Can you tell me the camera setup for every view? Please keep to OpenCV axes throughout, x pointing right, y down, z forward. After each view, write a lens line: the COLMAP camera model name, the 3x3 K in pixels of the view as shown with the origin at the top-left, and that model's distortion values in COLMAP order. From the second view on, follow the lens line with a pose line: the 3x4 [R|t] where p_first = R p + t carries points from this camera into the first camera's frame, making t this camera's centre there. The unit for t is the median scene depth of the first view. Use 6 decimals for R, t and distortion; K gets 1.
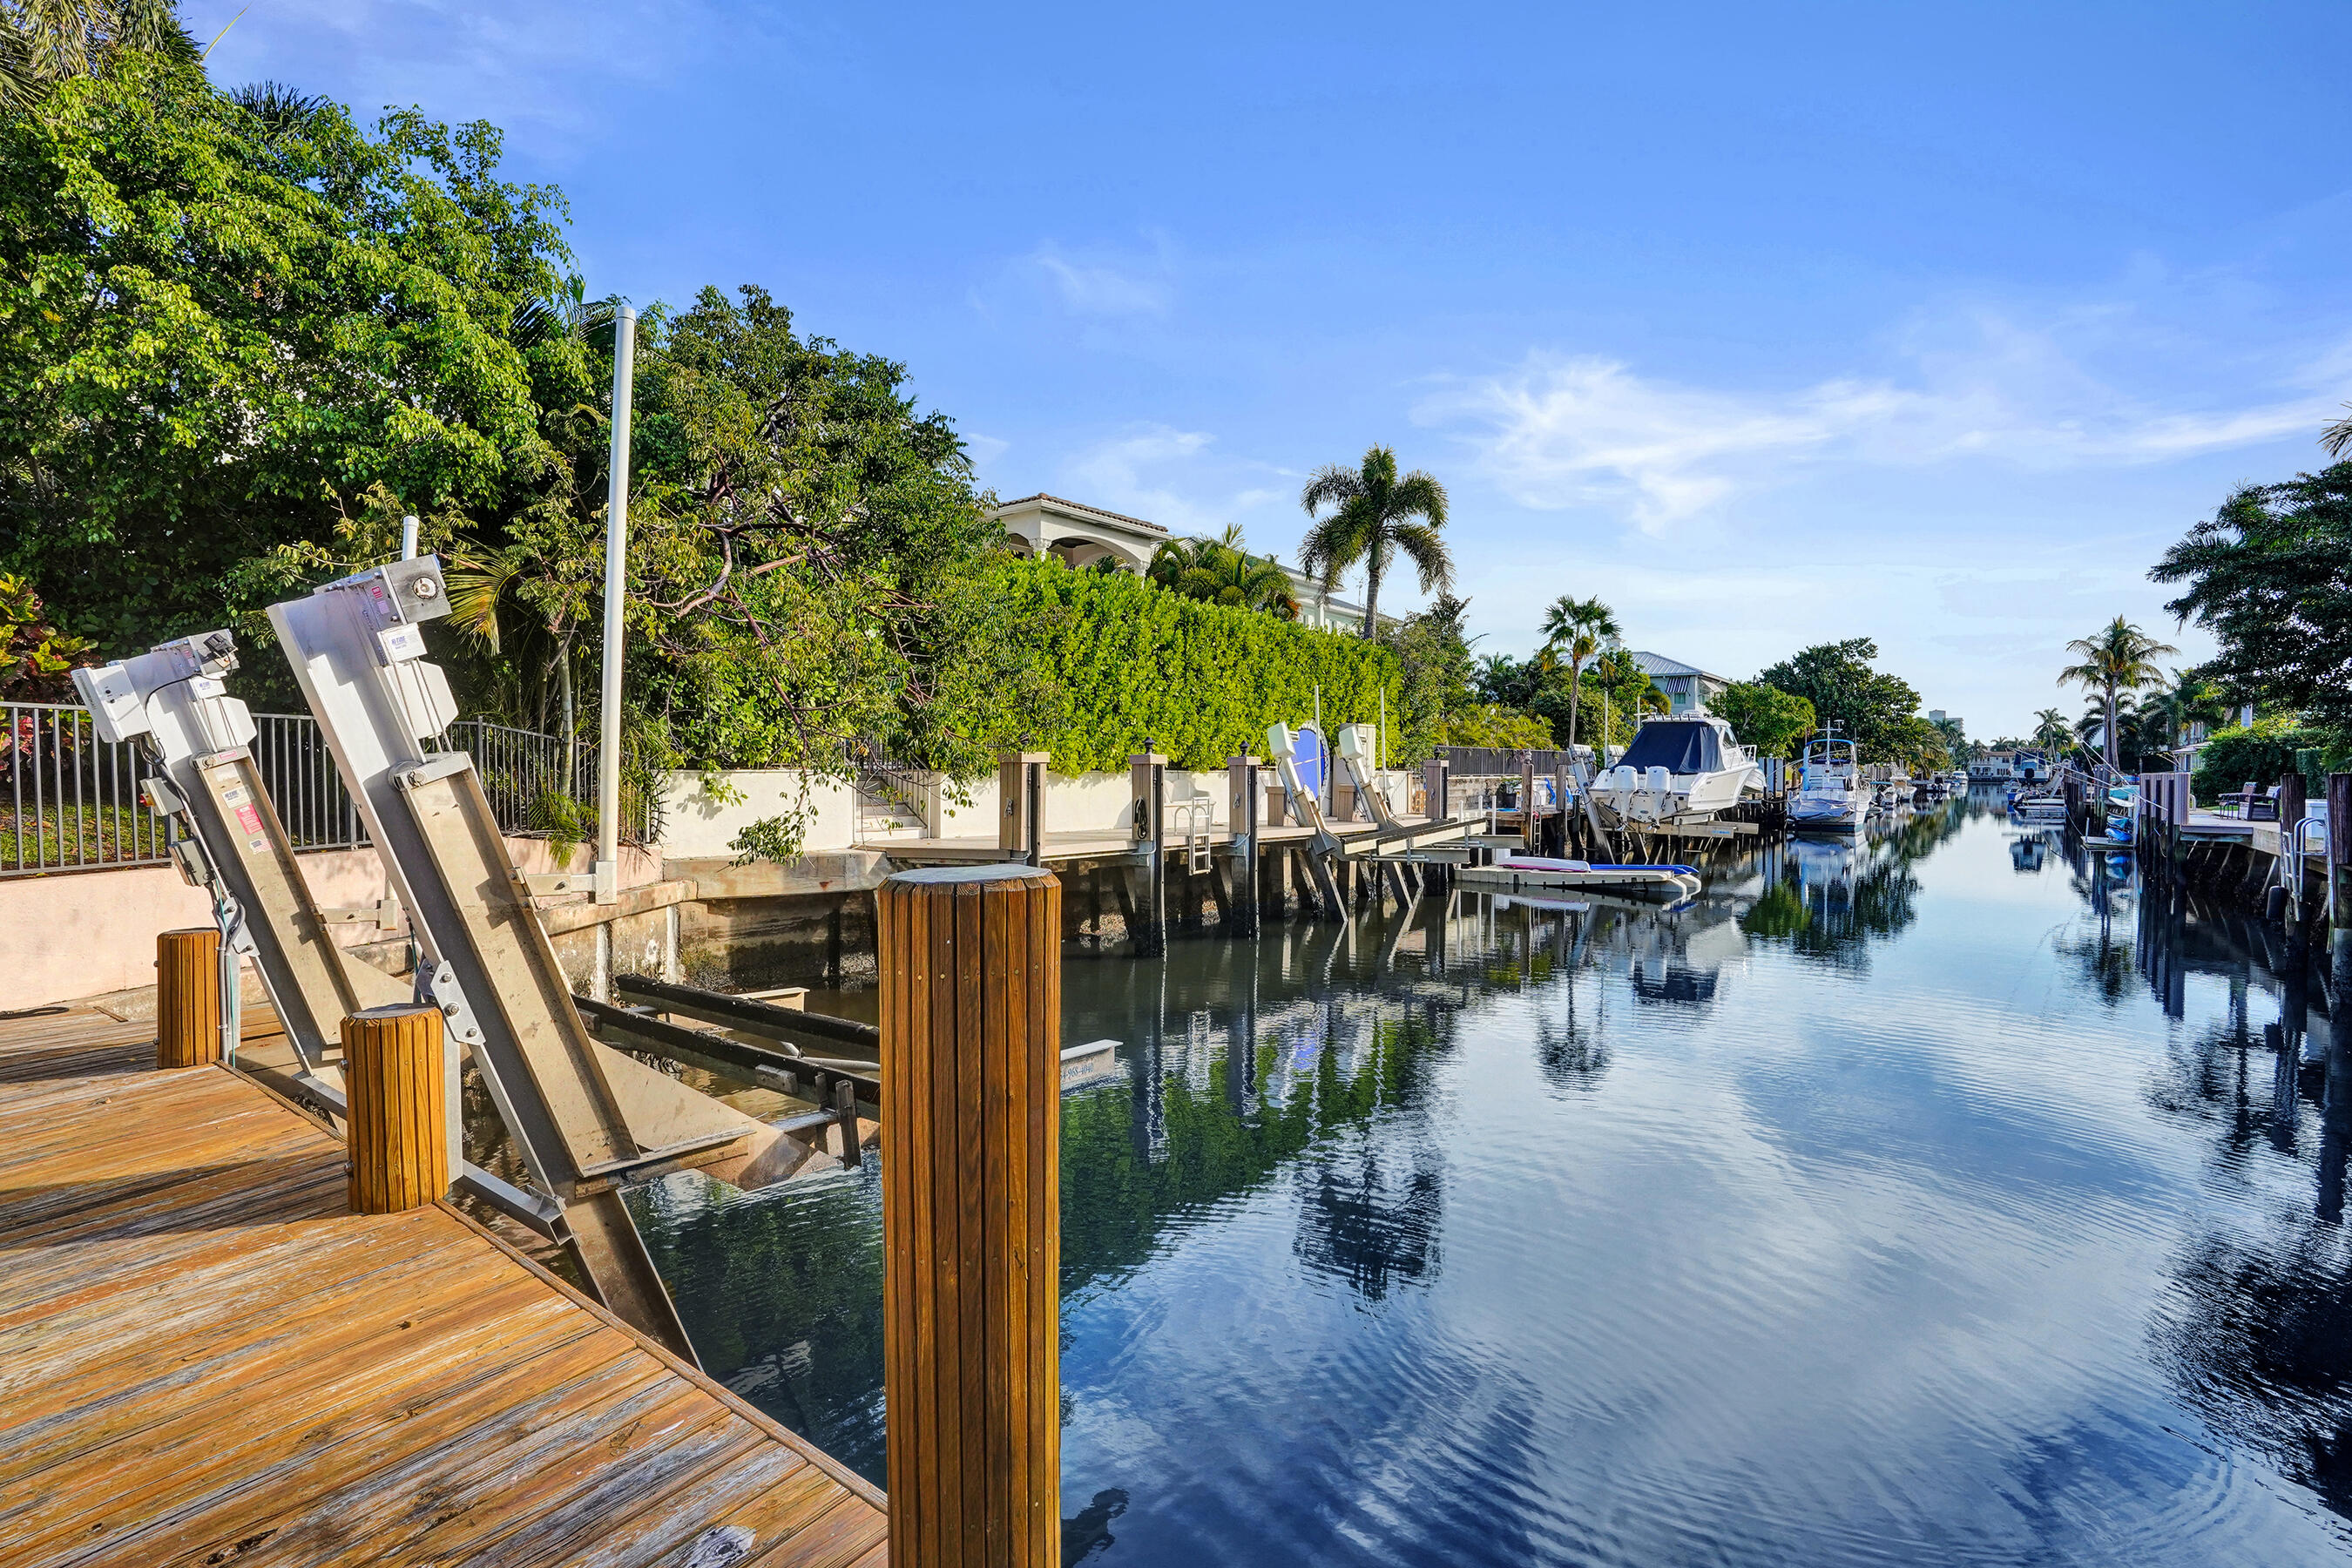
lens RADIAL K [[1112.3, 0, 1214.9], [0, 1112.3, 780.4], [0, 0, 1]] dist [-0.031560, 0.008935]
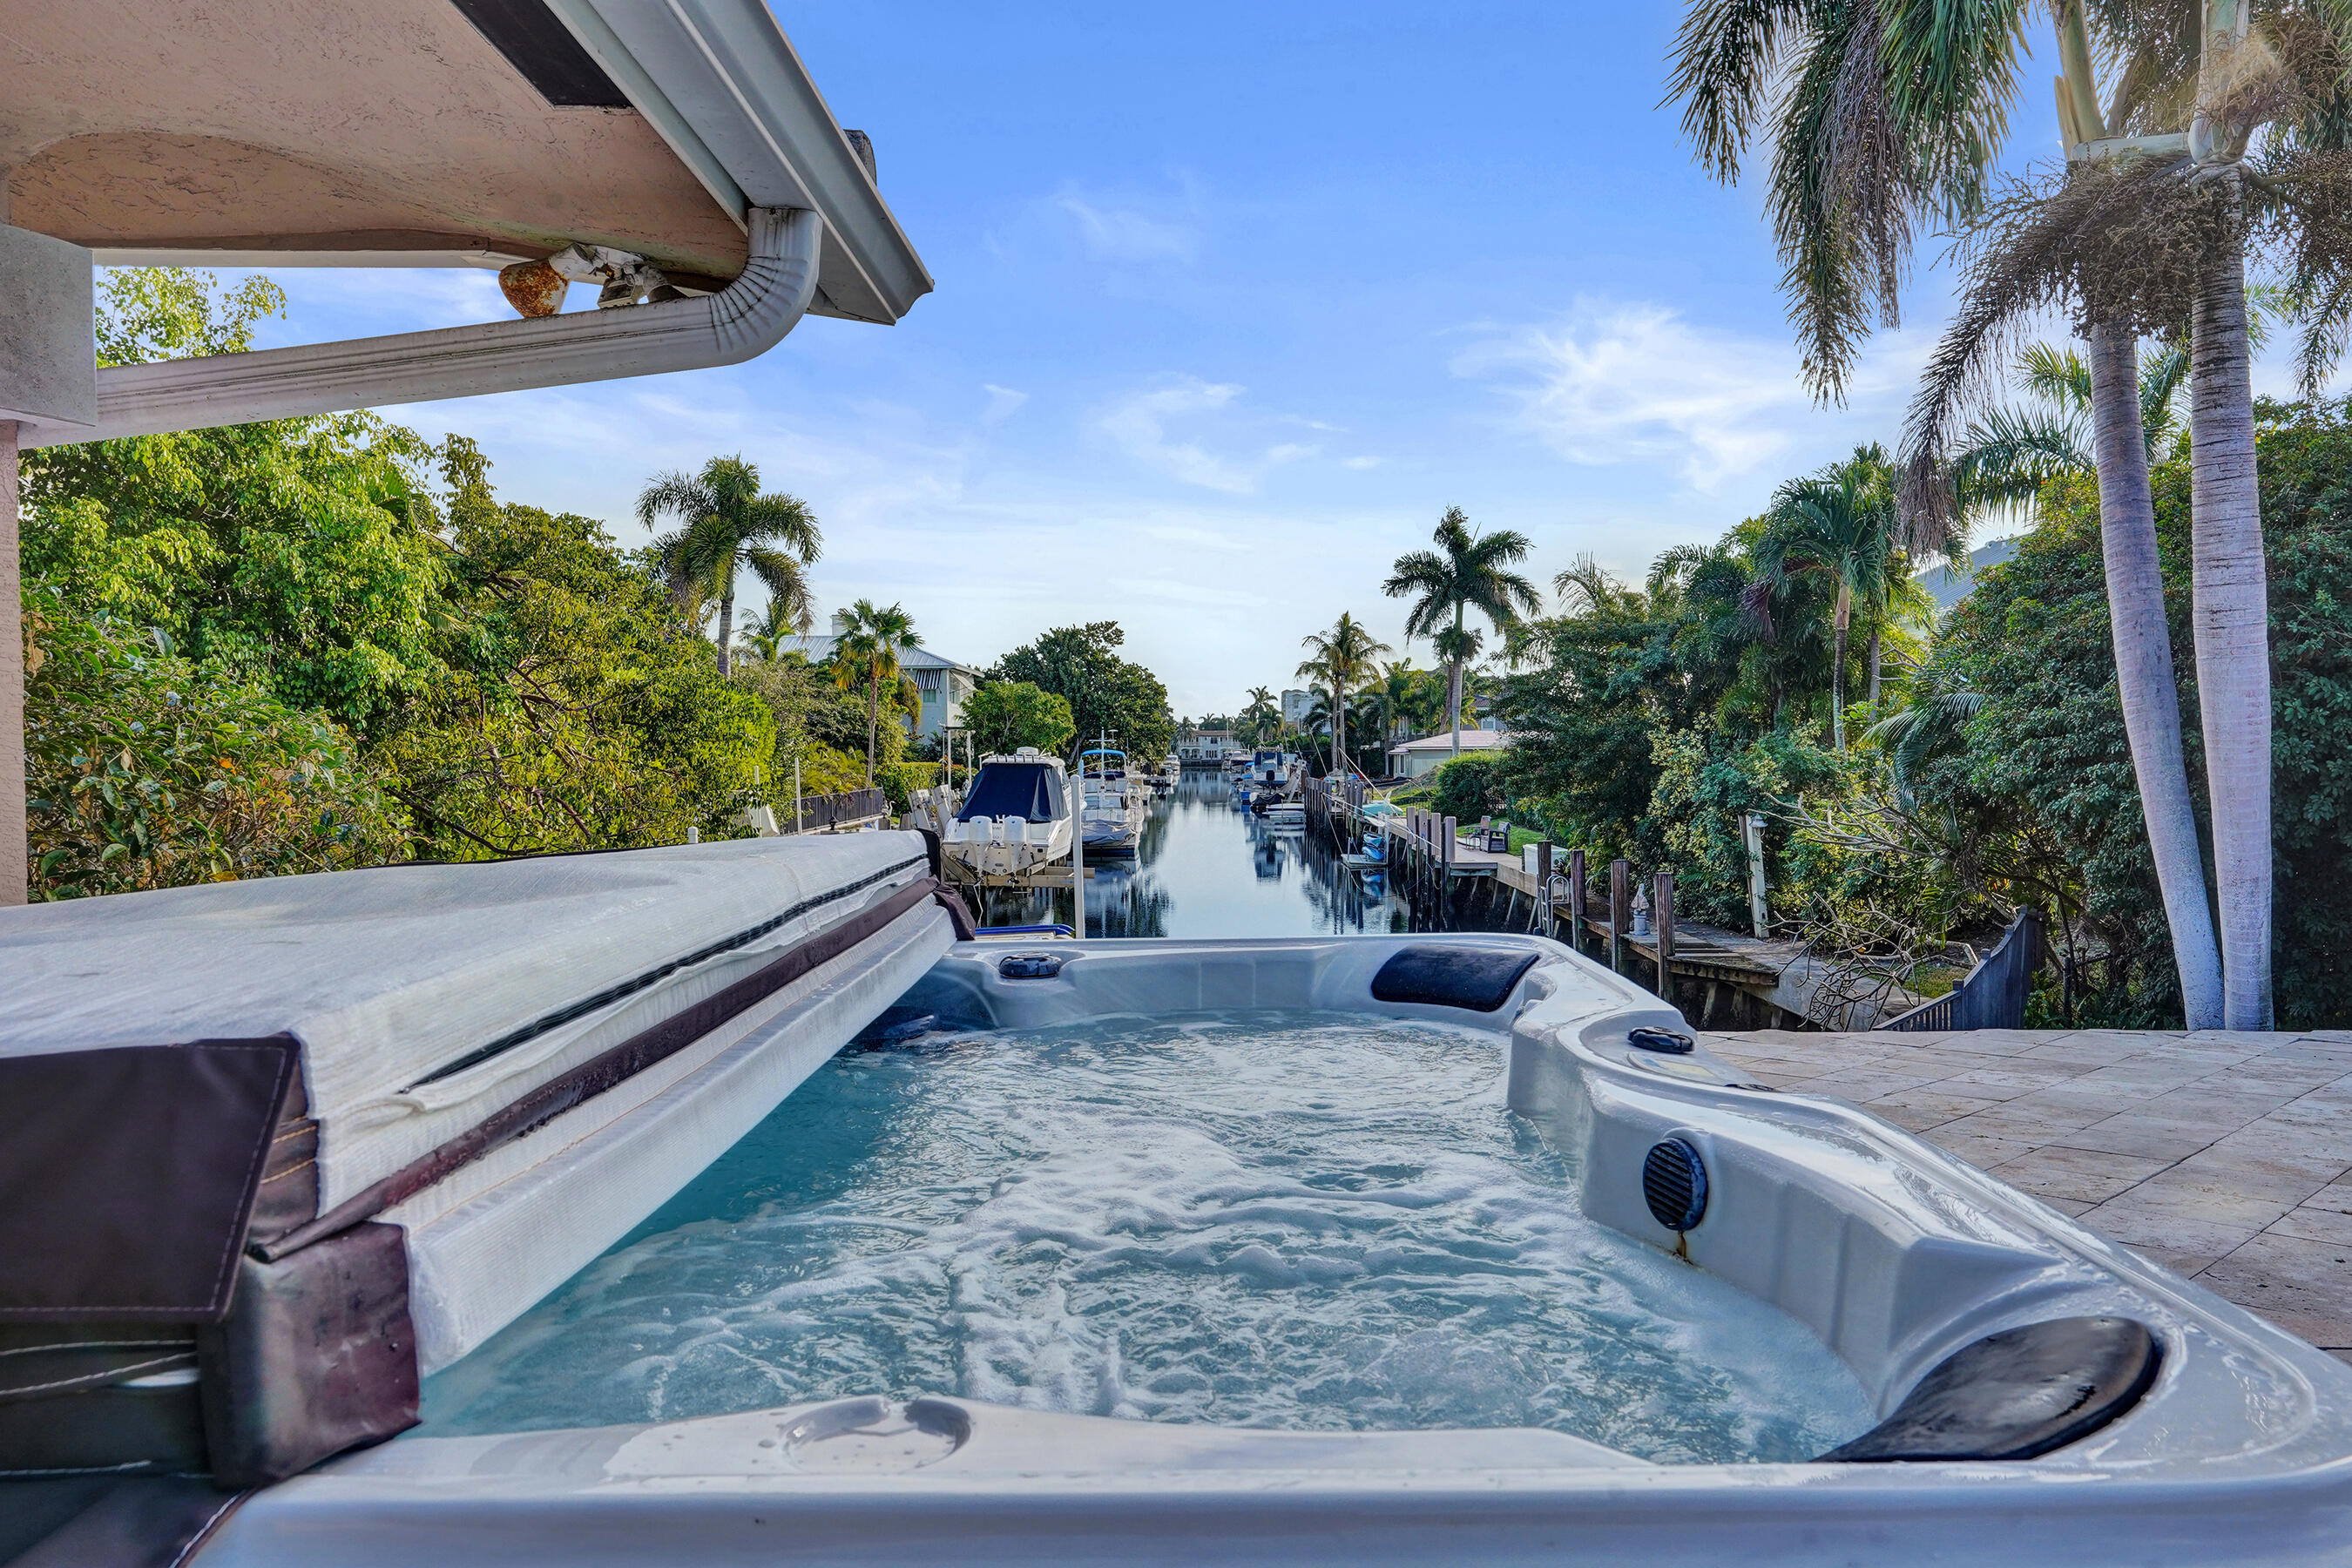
lens RADIAL K [[1605.2, 0, 1169.4], [0, 1605.2, 776.7], [0, 0, 1]] dist [-0.010145, -0.000389]
pose [[0.822190, -0.021034, 0.568824, -0.112650], [0.016889, 0.999778, 0.012559, -0.026383], [-0.568963, -0.000719, 0.822363, -0.080110]]
